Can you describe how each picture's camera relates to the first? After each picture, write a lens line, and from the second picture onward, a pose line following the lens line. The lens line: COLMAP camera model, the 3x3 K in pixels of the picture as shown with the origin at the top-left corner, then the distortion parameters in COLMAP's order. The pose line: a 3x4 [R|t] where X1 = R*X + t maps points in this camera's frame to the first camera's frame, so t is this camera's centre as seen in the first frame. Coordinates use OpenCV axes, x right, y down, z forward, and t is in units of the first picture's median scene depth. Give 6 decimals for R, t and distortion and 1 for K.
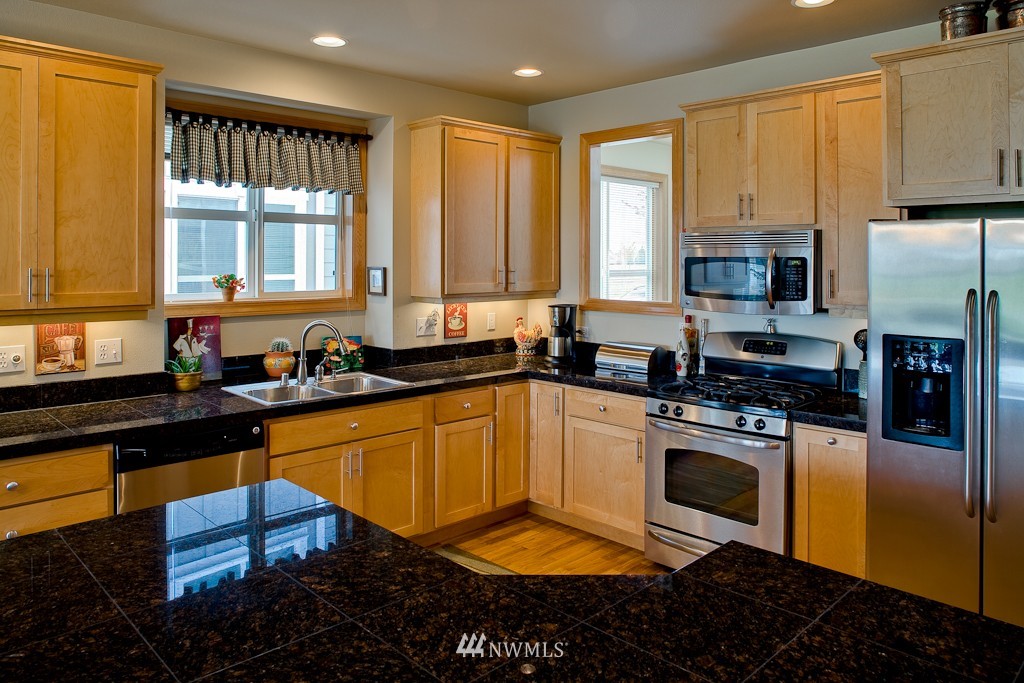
lens RADIAL K [[815.3, 0, 451.9], [0, 815.3, 342.1], [0, 0, 1]] dist [-0.006138, -0.006694]
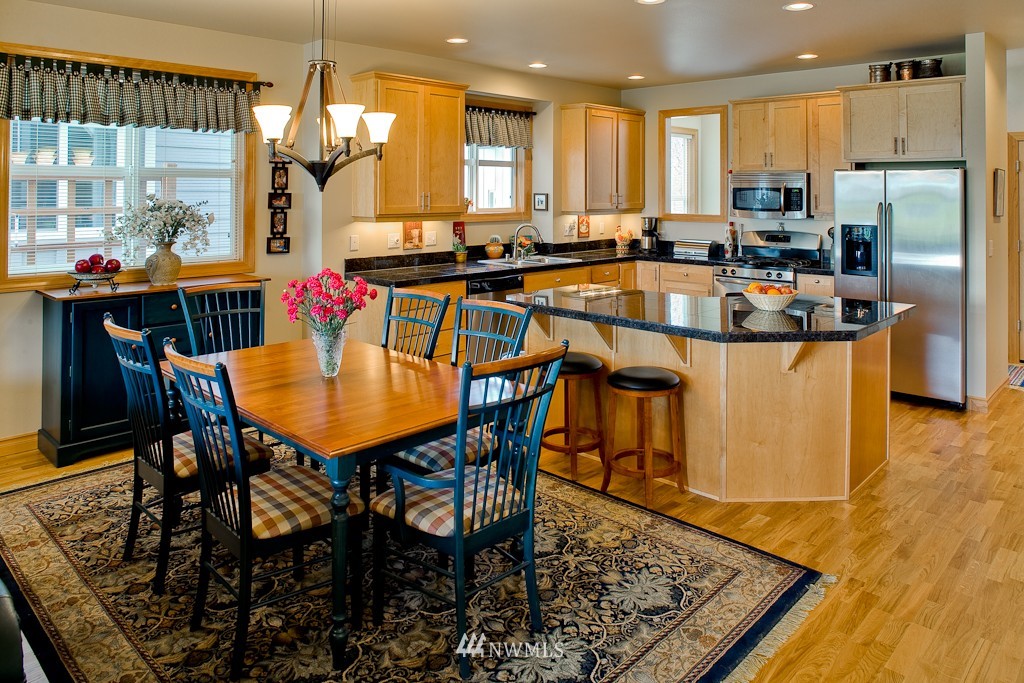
lens RADIAL K [[717.2, 0, 514.8], [0, 717.2, 260.4], [0, 0, 1]] dist [-0.000496, -0.003550]
pose [[0.998704, -0.003587, 0.050771, -0.238178], [0.003711, 0.999990, -0.002350, 0.049688], [-0.050762, 0.002535, 0.998708, -0.471883]]
